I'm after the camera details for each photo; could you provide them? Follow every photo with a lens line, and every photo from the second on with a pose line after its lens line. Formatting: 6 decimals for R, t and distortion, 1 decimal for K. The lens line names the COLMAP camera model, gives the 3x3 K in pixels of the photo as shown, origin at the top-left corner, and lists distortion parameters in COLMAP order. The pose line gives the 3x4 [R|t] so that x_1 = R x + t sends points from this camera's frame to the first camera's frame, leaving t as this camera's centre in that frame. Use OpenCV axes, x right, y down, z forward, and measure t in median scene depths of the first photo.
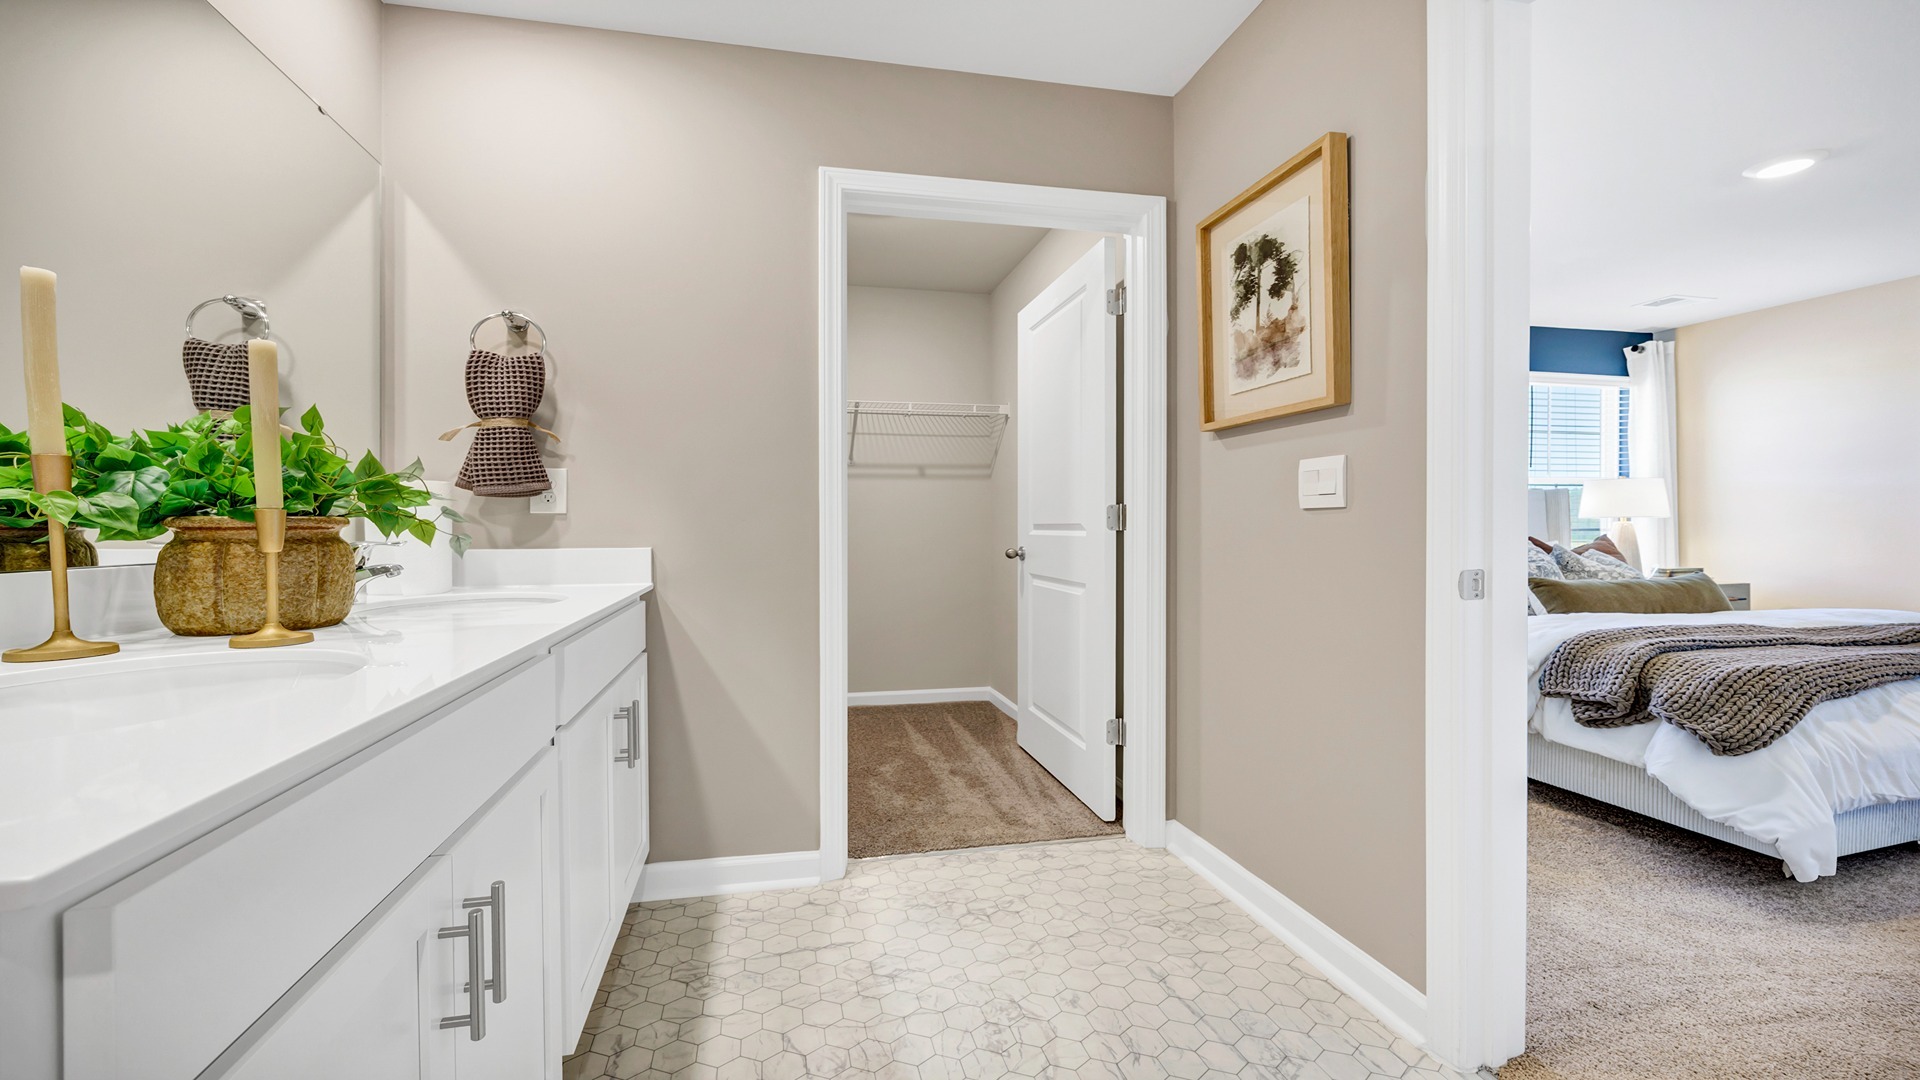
lens RADIAL K [[760.7, 0, 960.0], [0, 760.7, 540.0], [0, 0, 1]] dist [-0.000133, -0.000021]
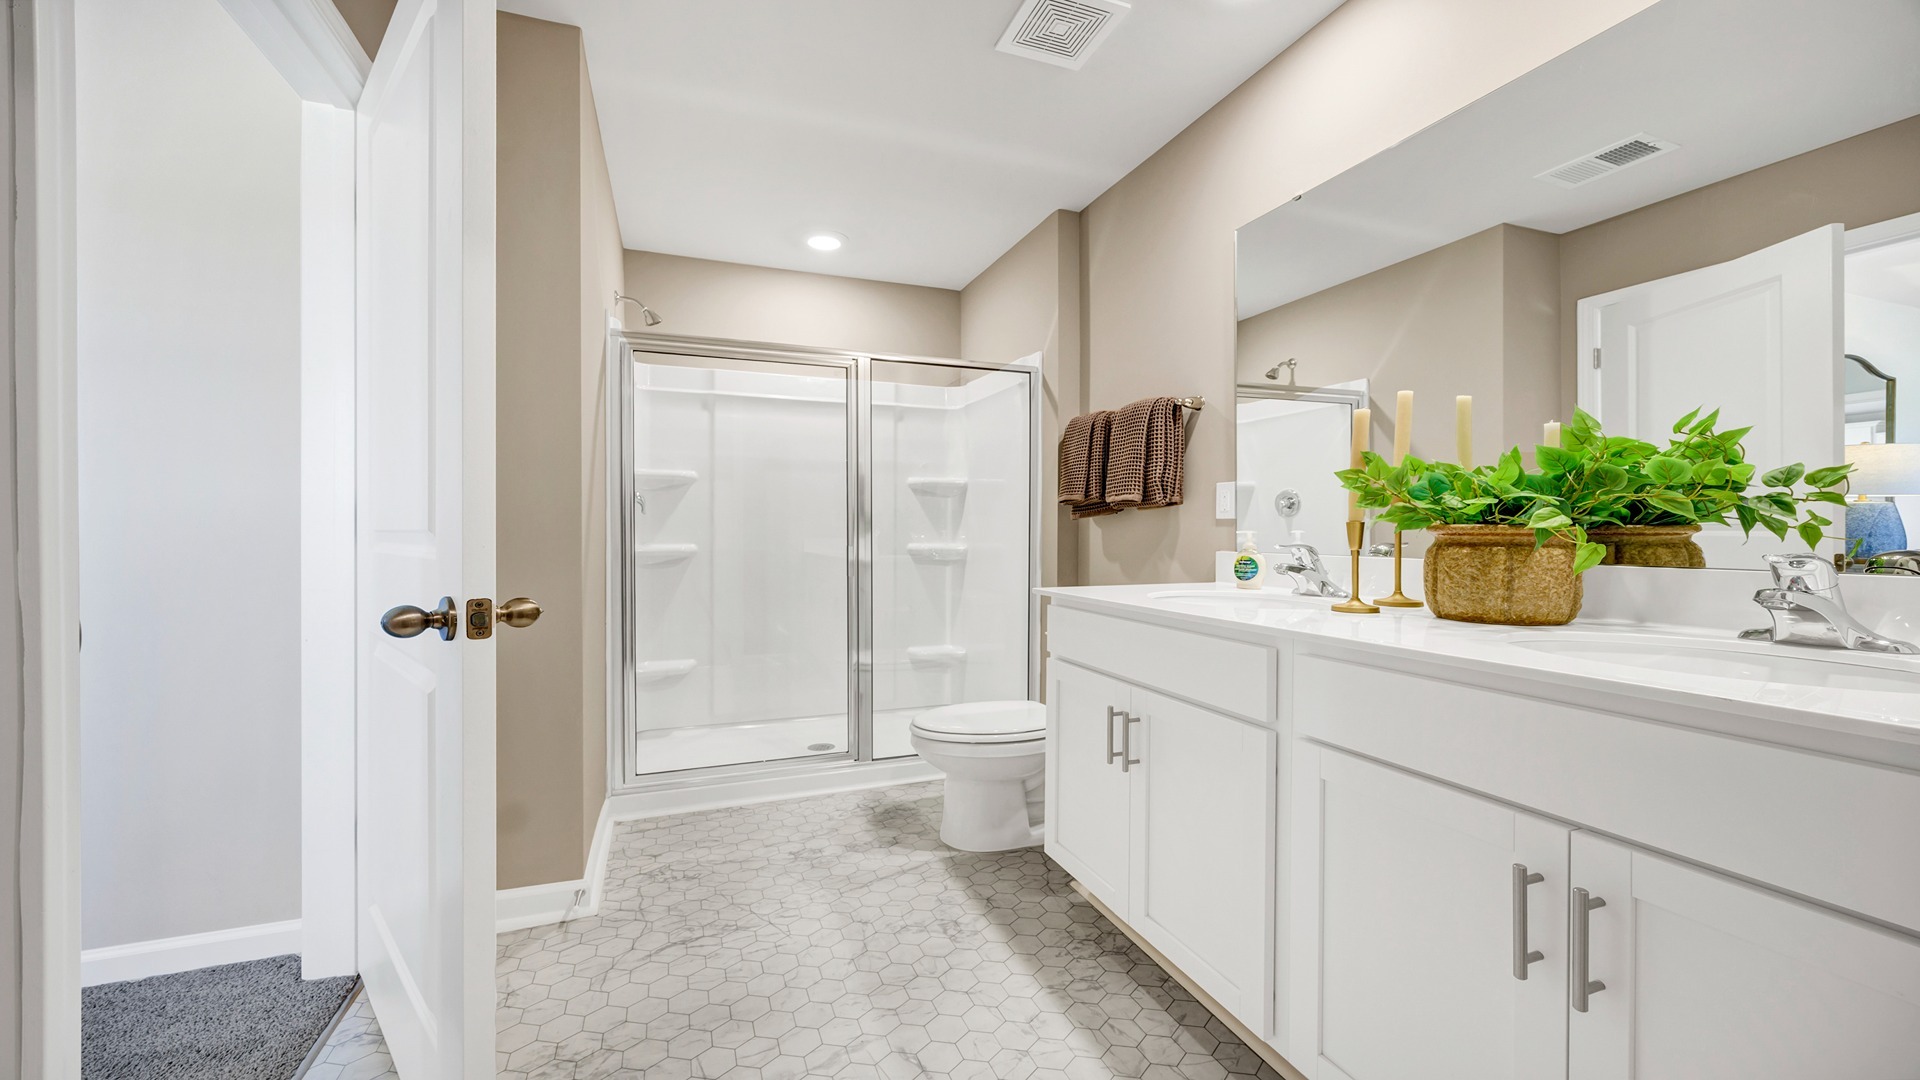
lens RADIAL K [[760.7, 0, 960.0], [0, 760.7, 540.0], [0, 0, 1]] dist [-0.000133, -0.000021]
pose [[-0.992882, 0.005976, -0.118956, 0.012447], [0.004019, 0.999853, 0.016681, -0.027896], [0.119038, 0.016084, -0.992759, 2.109110]]
